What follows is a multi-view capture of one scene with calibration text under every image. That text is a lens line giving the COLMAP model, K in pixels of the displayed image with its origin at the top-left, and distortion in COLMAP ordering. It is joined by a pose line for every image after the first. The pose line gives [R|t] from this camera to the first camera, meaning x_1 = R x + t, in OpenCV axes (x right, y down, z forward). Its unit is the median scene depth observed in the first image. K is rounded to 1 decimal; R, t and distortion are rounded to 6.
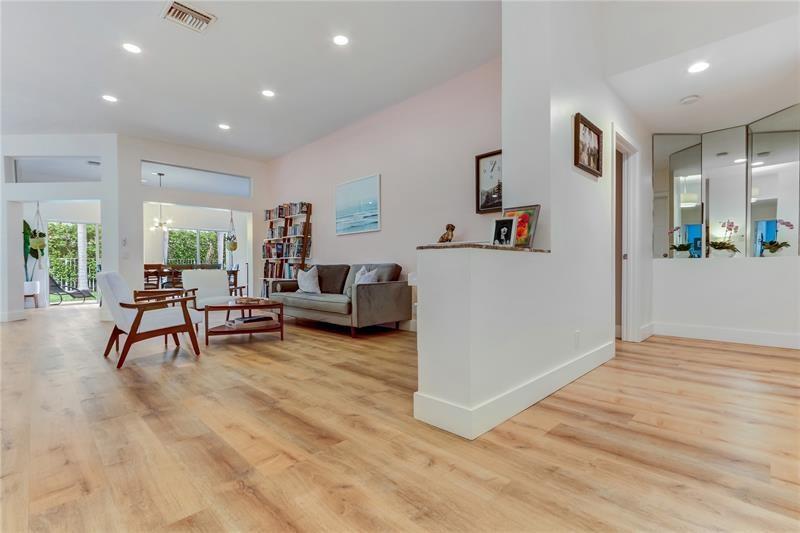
lens RADIAL K [[373.5, 0, 393.8], [0, 373.5, 268.7], [0, 0, 1]] dist [0.000010, 0.003147]
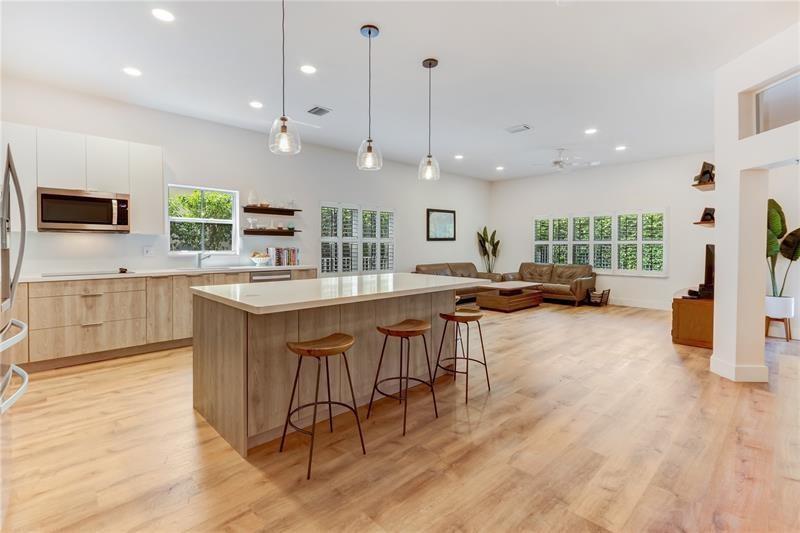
lens RADIAL K [[373.5, 0, 397.5], [0, 373.5, 251.6], [0, 0, 1]] dist [0.000010, 0.003147]
pose [[0.002949, 0.018143, -0.999831, -0.897203], [-0.011457, 0.999770, 0.018108, -0.126604], [0.999930, 0.011401, 0.003156, 0.927742]]
